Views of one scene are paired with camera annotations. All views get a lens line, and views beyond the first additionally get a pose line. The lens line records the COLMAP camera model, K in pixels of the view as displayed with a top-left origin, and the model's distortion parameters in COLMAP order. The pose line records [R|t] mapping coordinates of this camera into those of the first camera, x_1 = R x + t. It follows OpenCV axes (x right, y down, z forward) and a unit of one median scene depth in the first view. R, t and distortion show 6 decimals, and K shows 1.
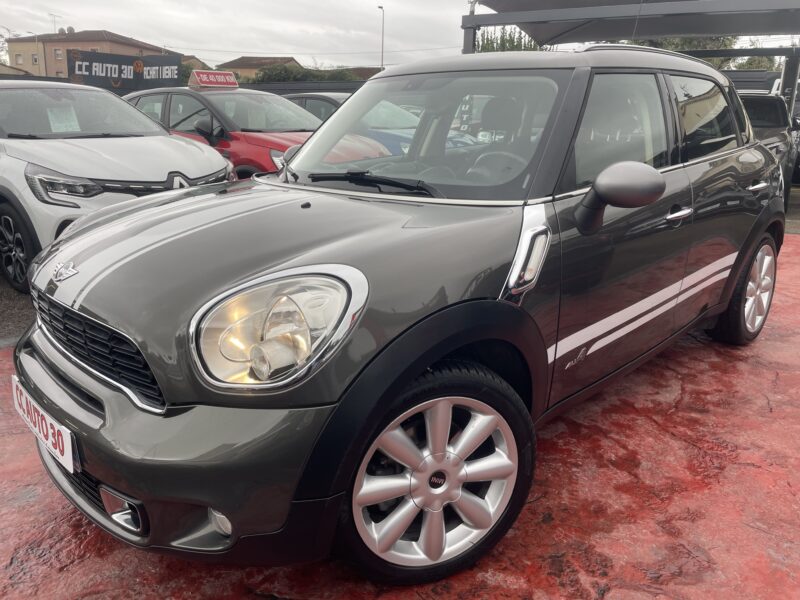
lens RADIAL K [[602.2, 0, 403.2], [0, 602.2, 298.8], [0, 0, 1]] dist [0.084067, -0.097306]
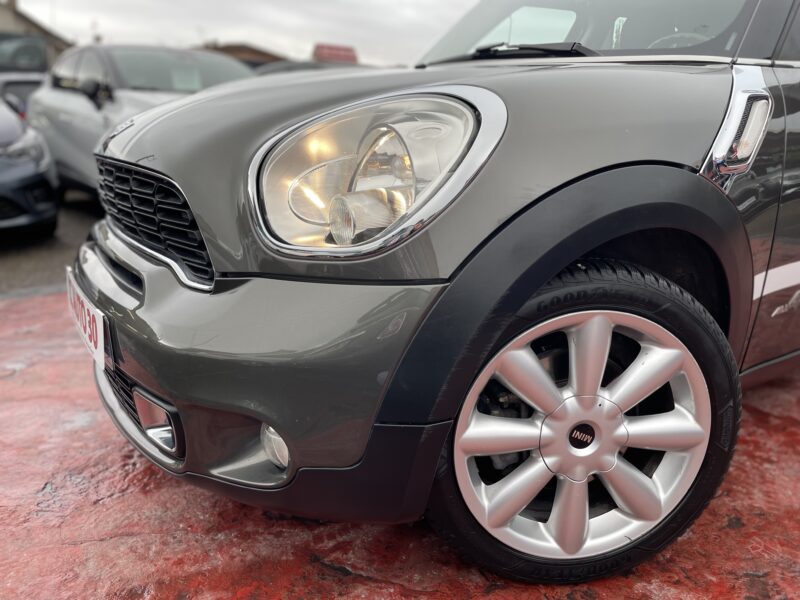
lens RADIAL K [[585.1, 0, 400.0], [0, 585.1, 300.0], [0, 0, 1]] dist [0.182528, -0.218643]
pose [[0.981436, 0.062179, -0.181429, -0.033371], [-0.066131, 0.997686, -0.015805, 0.164395], [0.180027, 0.027510, 0.983277, 0.280646]]
